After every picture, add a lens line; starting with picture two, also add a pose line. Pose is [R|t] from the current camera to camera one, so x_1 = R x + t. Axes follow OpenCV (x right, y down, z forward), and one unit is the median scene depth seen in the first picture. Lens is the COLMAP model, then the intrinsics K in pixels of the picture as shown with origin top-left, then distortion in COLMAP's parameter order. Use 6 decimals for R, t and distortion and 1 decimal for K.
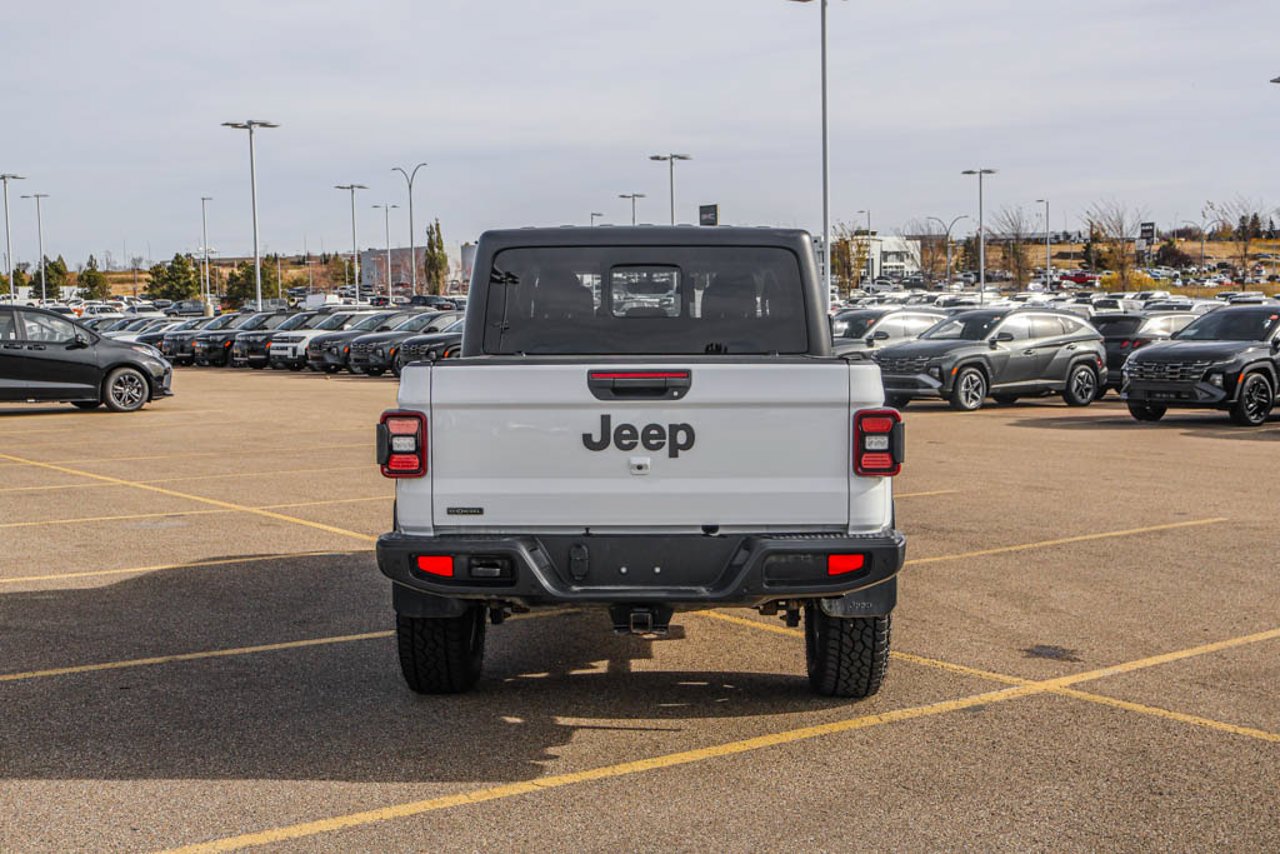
lens RADIAL K [[1634.1, 0, 627.7], [0, 1634.1, 427.1], [0, 0, 1]] dist [0.008673, 0.006890]
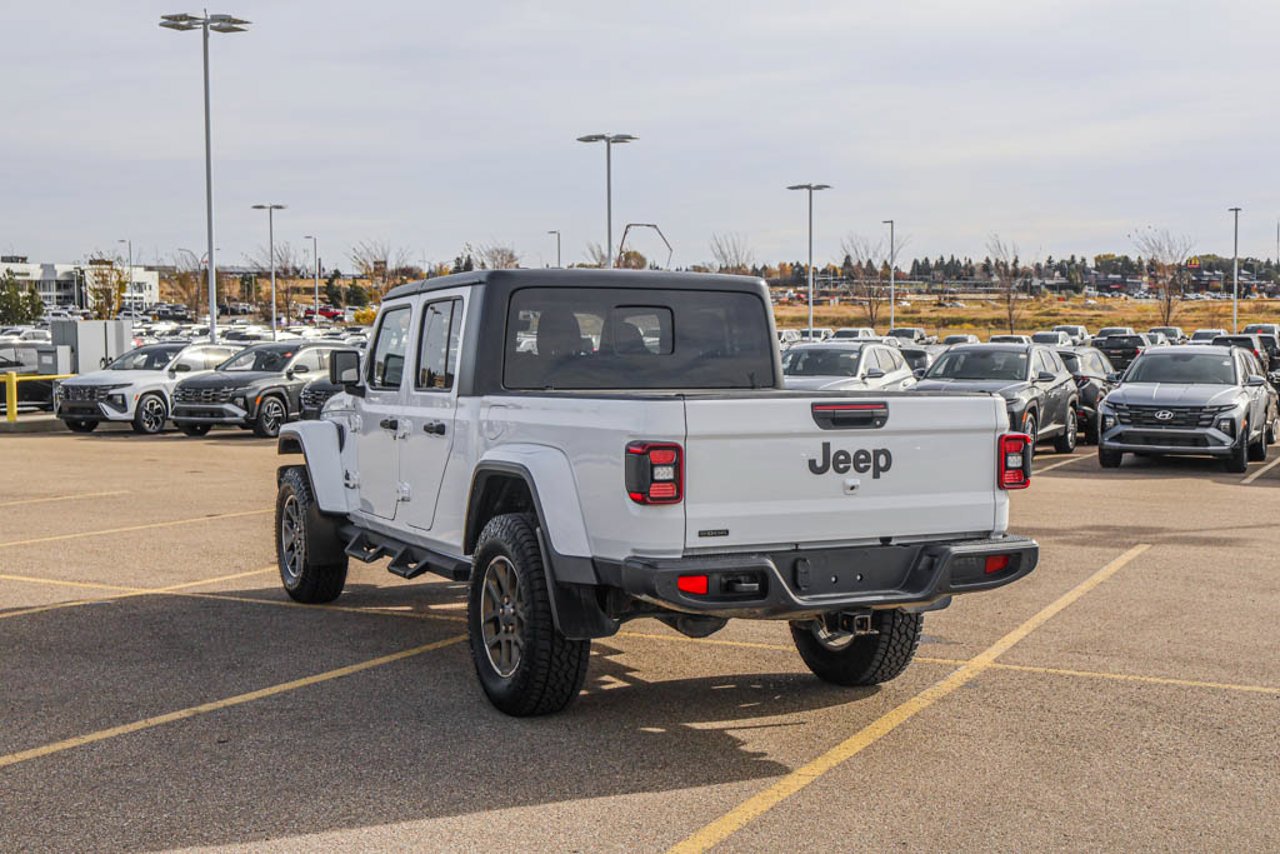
lens RADIAL K [[1634.1, 0, 627.7], [0, 1634.1, 427.1], [0, 0, 1]] dist [0.008673, 0.006890]
pose [[0.893013, -0.014225, 0.449805, -0.514806], [0.023236, 0.999625, -0.014517, -0.003855], [-0.449430, 0.023415, 0.893009, 0.041254]]
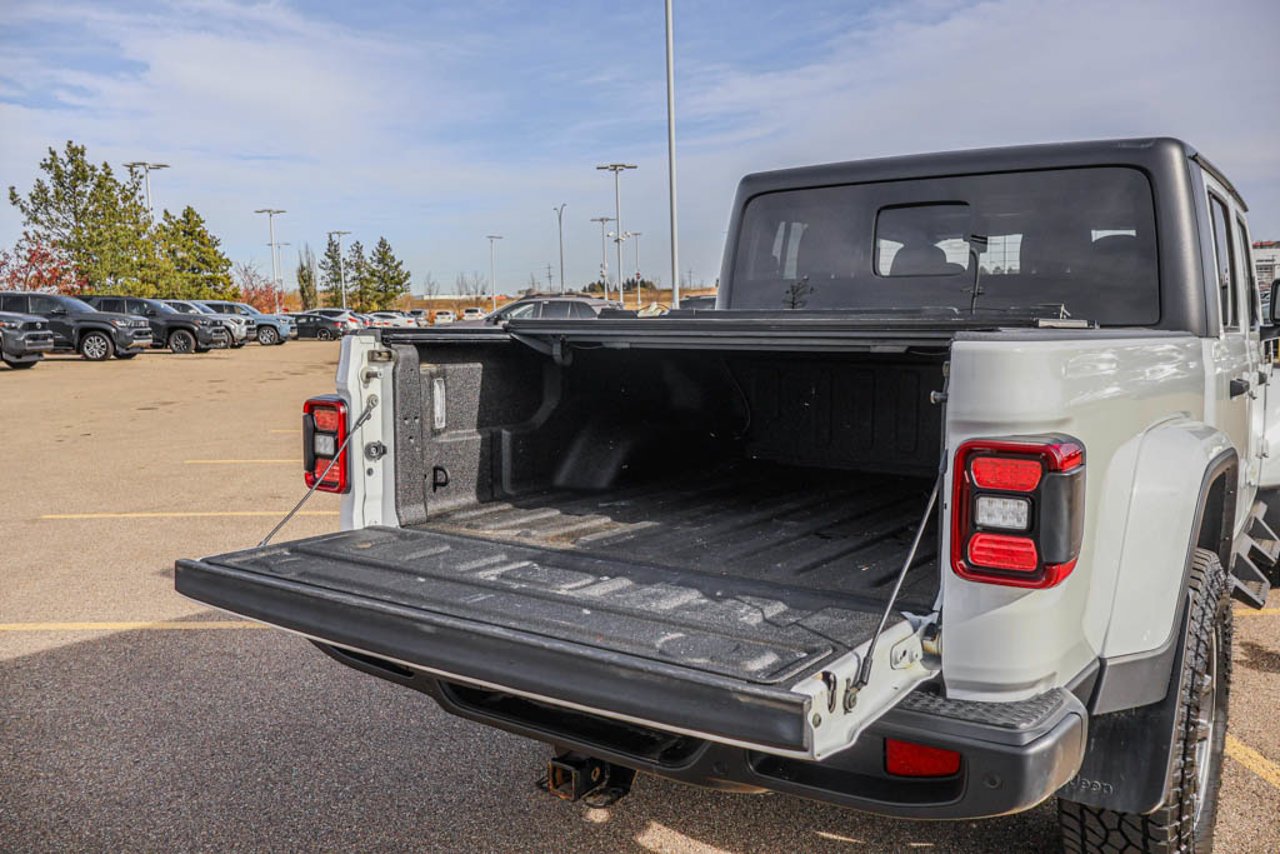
lens RADIAL K [[1069.9, 0, 640.0], [0, 1069.9, 427.0], [0, 0, 1]] dist [-0.011107, 0.008879]
pose [[0.833060, 0.059994, -0.549920, 0.184123], [-0.036804, 0.997910, 0.053115, -0.021240], [0.551958, -0.024008, 0.833526, 0.556337]]
